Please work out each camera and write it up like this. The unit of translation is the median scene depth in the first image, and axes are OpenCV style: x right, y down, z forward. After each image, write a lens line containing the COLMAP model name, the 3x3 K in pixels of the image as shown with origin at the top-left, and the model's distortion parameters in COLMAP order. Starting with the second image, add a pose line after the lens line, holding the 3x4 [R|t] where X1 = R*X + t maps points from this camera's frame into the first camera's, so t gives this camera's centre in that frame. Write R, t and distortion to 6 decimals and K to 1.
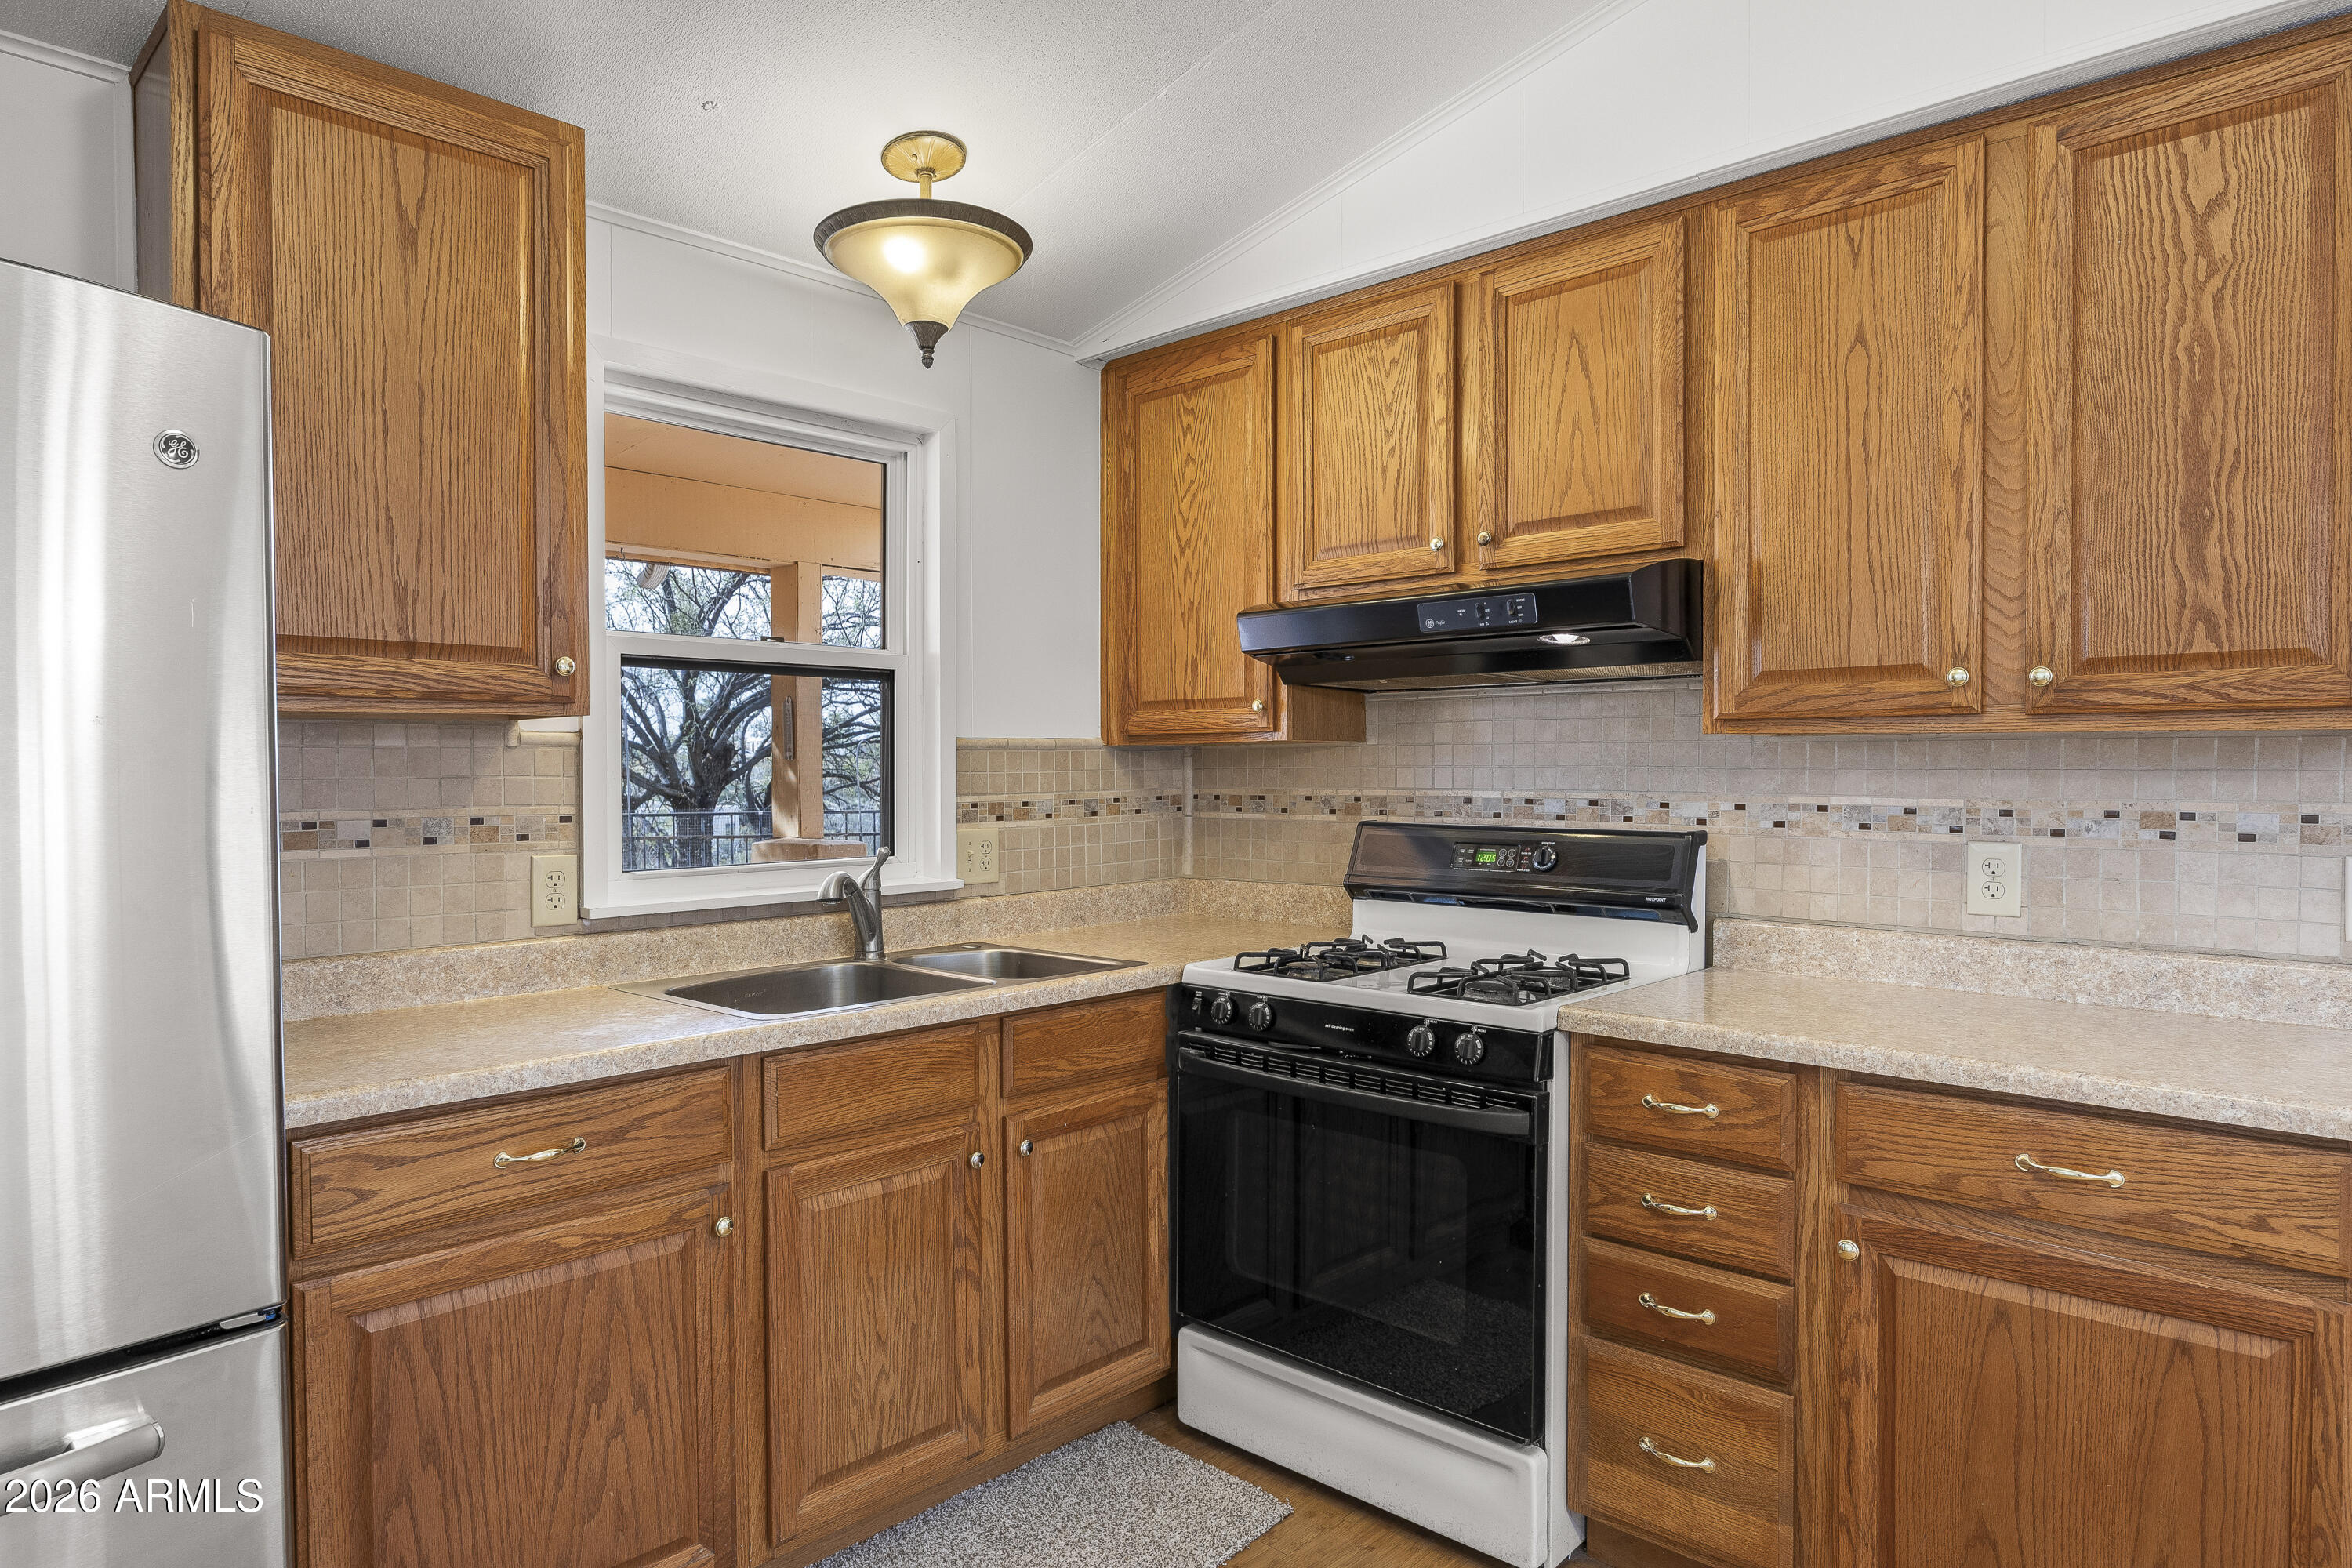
lens RADIAL K [[1373.4, 0, 1179.0], [0, 1373.4, 792.4], [0, 0, 1]] dist [-0.005559, 0.001042]
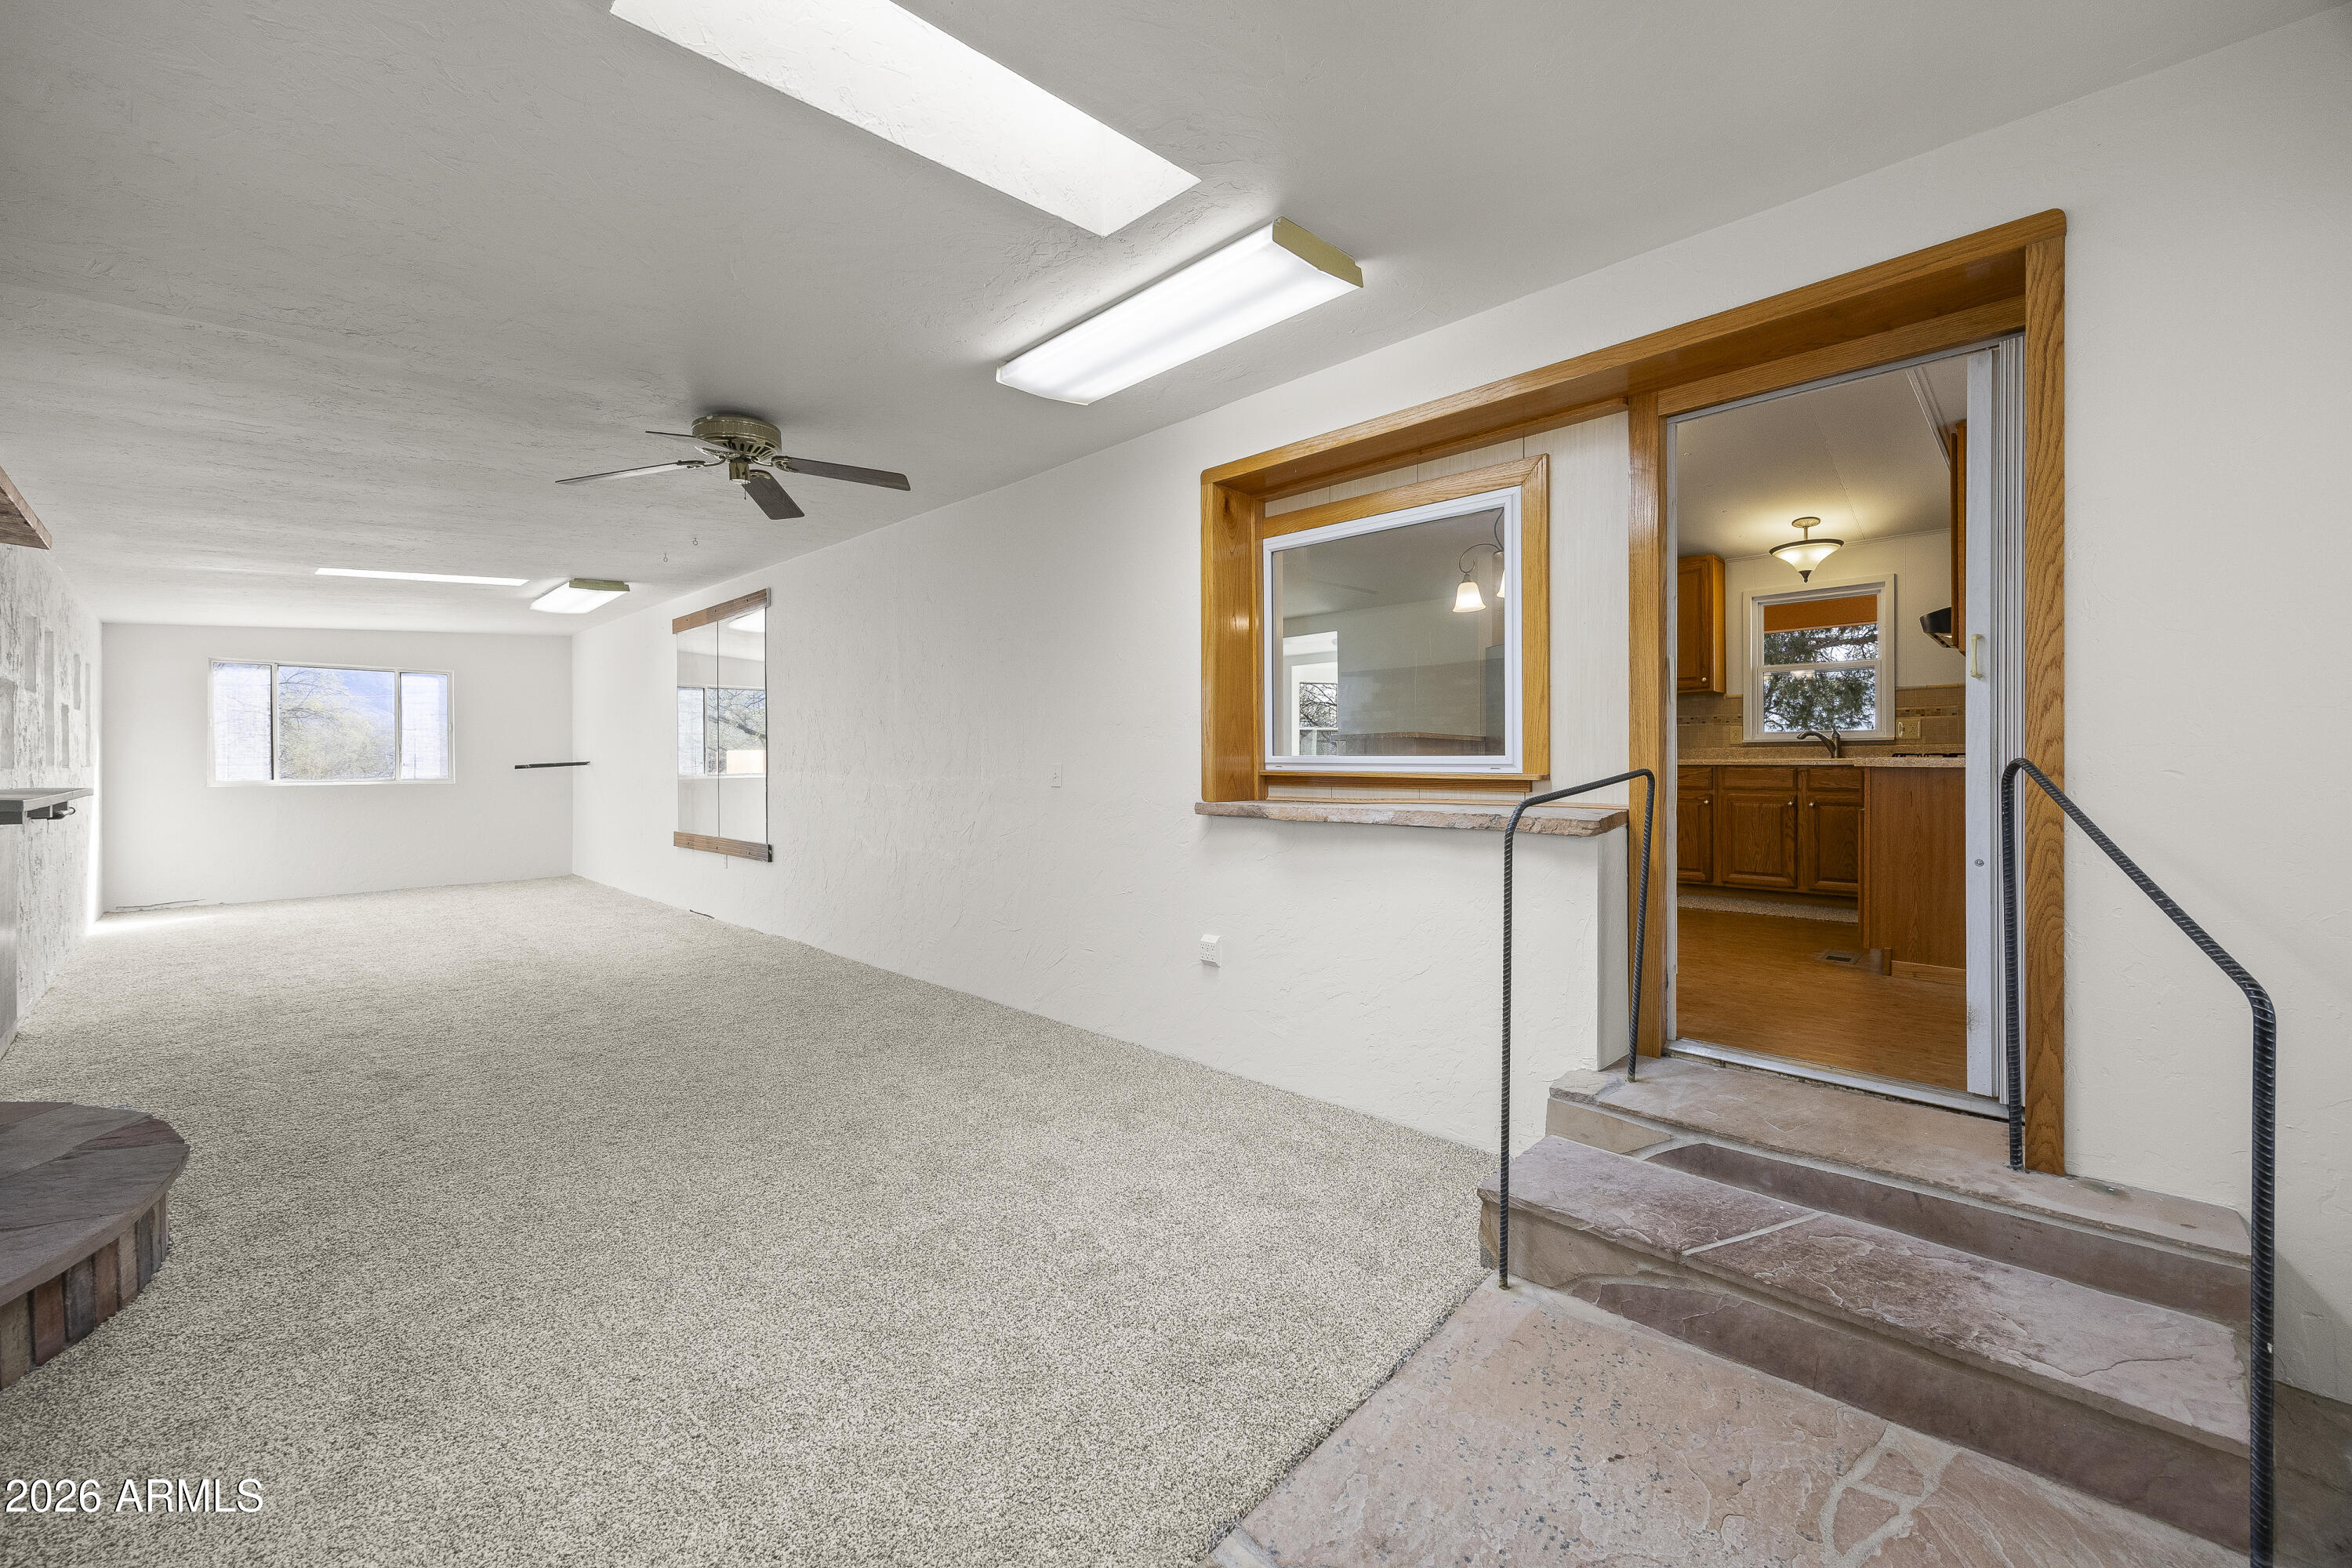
lens RADIAL K [[916.0, 0, 1172.4], [0, 916.0, 768.3], [0, 0, 1]] dist [-0.000131, 0.000026]
pose [[-0.011271, 0.006574, -0.999915, 2.416504], [-0.013774, 0.999882, 0.006729, 0.187879], [0.999842, 0.013848, -0.011179, -0.647176]]
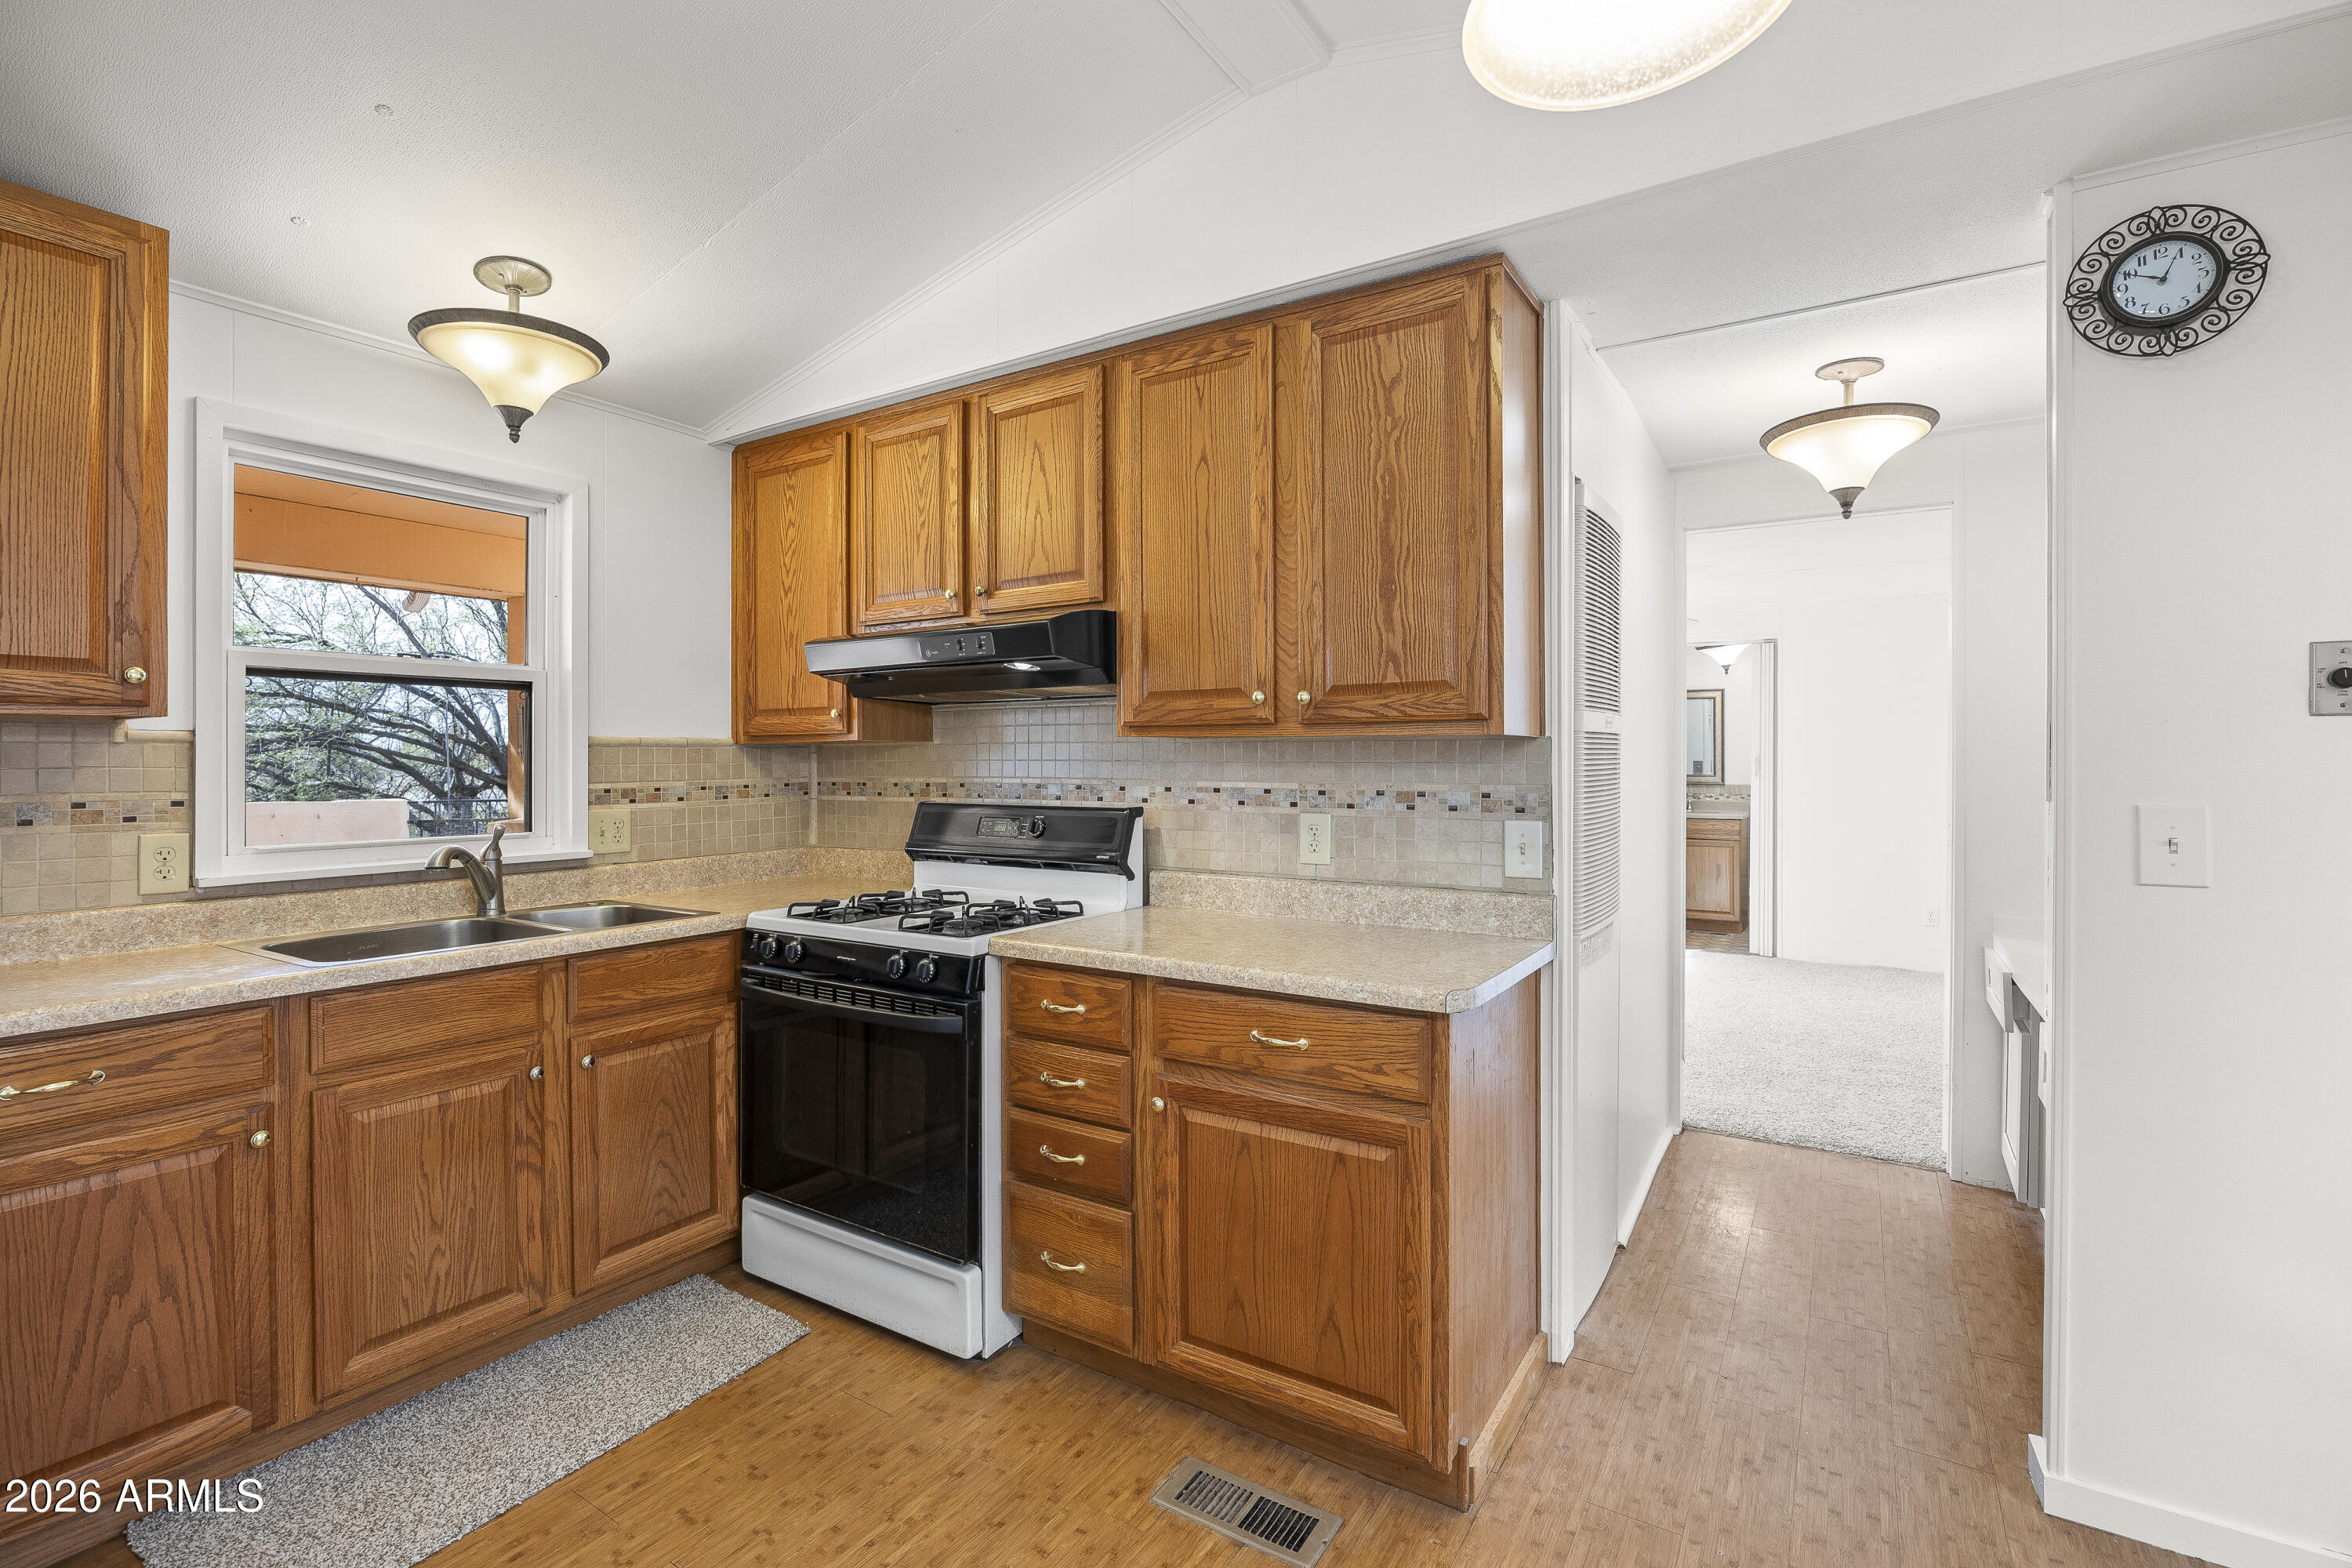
lens RADIAL K [[1046.0, 0, 1181.3], [0, 1046.0, 762.9], [0, 0, 1]] dist [-0.010957, 0.000285]
pose [[0.982013, 0.000381, 0.188811, 0.263058], [0.002962, 0.999844, -0.017426, 0.002693], [-0.188788, 0.017671, 0.981859, -0.050505]]
